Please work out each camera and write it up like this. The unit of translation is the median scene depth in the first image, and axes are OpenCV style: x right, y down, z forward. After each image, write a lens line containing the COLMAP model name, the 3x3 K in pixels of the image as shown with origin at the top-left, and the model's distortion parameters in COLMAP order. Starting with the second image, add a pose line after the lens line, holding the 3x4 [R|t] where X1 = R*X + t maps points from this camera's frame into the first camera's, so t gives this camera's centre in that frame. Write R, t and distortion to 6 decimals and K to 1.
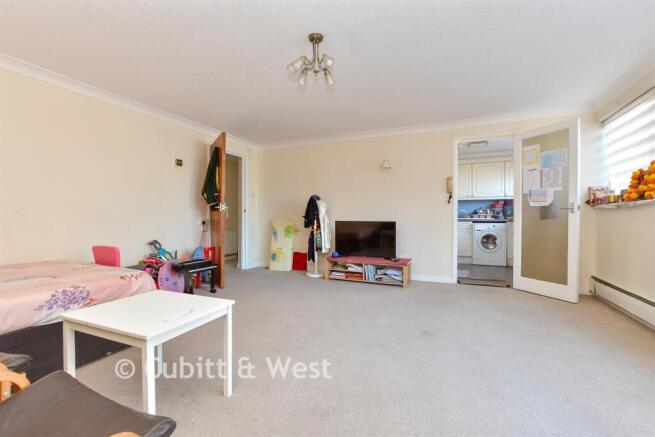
lens RADIAL K [[291.5, 0, 327.1], [0, 291.5, 219.7], [0, 0, 1]] dist [0.000719, -0.000108]
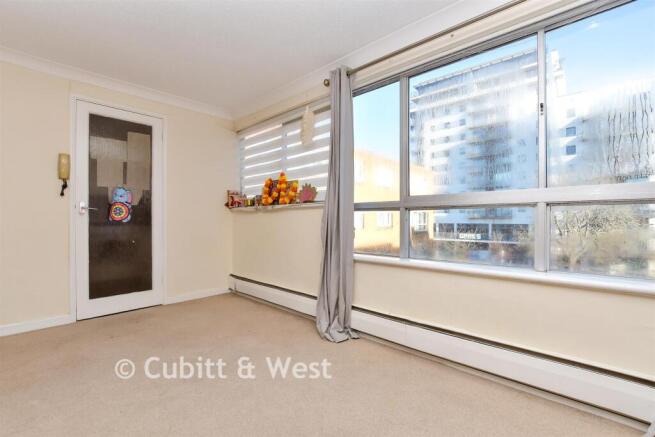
lens RADIAL K [[291.5, 0, 327.7], [0, 291.5, 219.0], [0, 0, 1]] dist [0.000719, -0.000108]
pose [[0.340514, -0.000388, 0.940239, 0.033368], [0.002483, 0.999997, -0.000487, -0.007109], [-0.940236, 0.002500, 0.340514, 0.330294]]
